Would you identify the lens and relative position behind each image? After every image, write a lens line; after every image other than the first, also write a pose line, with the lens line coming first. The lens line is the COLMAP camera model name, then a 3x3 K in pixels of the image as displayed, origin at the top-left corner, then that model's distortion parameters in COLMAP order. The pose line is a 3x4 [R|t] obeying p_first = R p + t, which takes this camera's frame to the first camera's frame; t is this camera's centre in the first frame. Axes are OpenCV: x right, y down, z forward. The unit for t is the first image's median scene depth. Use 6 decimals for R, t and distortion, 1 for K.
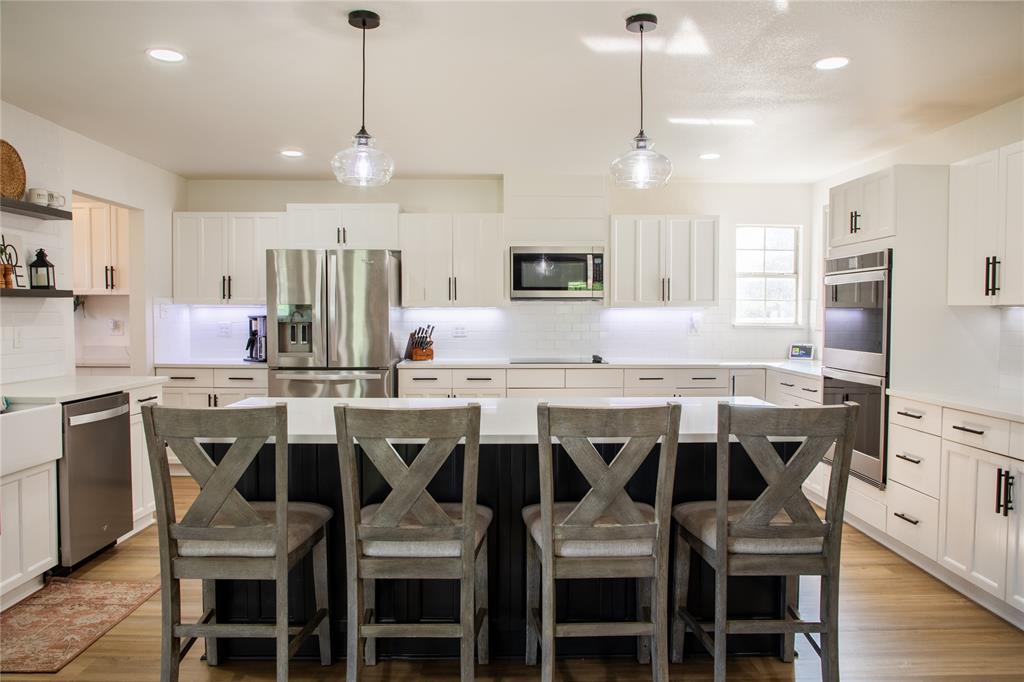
lens RADIAL K [[728.1, 0, 515.9], [0, 728.1, 337.9], [0, 0, 1]] dist [-0.060414, 0.026816]
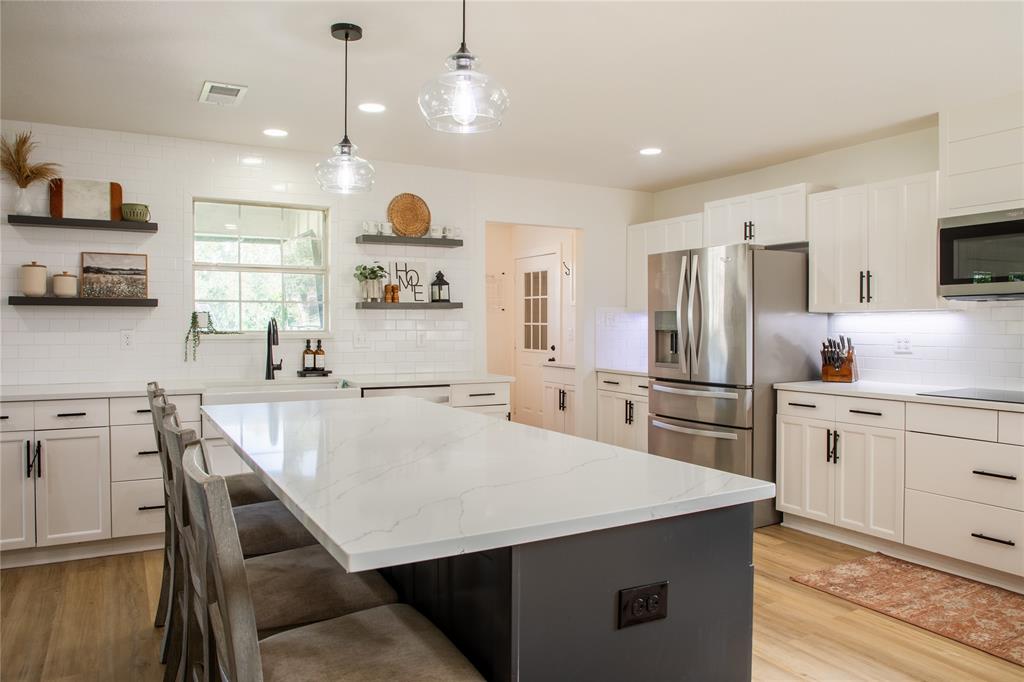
lens RADIAL K [[728.1, 0, 513.6], [0, 728.1, 339.6], [0, 0, 1]] dist [-0.060414, 0.026816]
pose [[0.459664, 0.015387, -0.887960, 0.430527], [-0.029993, 0.999549, 0.001794, -0.005600], [0.887586, 0.025808, 0.459918, 0.390729]]
